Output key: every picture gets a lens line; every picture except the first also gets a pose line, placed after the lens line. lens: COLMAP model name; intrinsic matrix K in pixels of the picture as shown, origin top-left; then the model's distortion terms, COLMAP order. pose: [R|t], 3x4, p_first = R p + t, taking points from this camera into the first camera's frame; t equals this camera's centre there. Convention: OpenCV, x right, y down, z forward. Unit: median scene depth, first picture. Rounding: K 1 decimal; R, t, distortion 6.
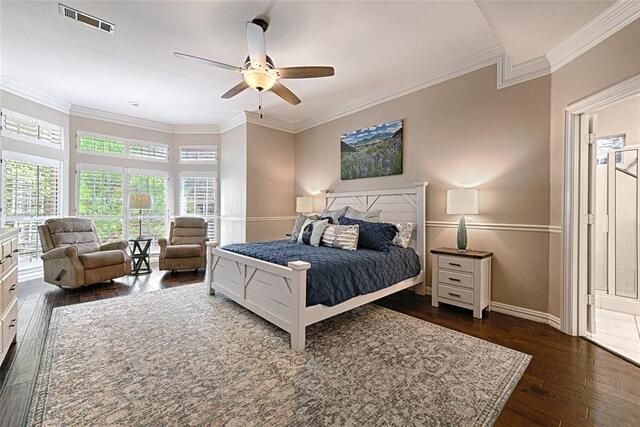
lens RADIAL K [[265.6, 0, 321.6], [0, 265.6, 209.4], [0, 0, 1]] dist [0.015226, 0.000236]
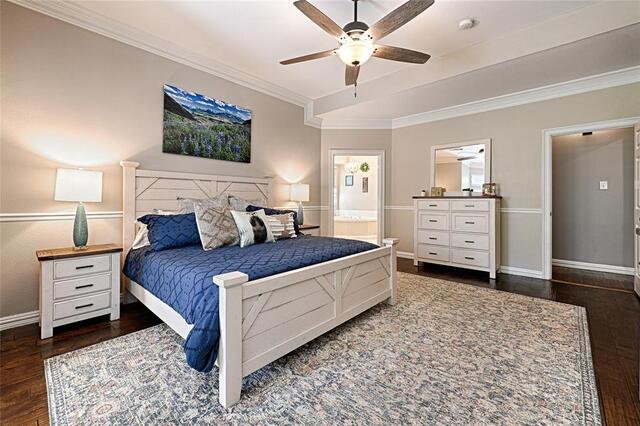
lens RADIAL K [[269.4, 0, 321.7], [0, 269.4, 195.4], [0, 0, 1]] dist [0.028054, -0.000031]
pose [[-0.093489, 0.006424, 0.995600, -0.773550], [-0.010443, 0.999918, -0.007432, -0.002403], [-0.995566, -0.011092, -0.093414, 0.815590]]
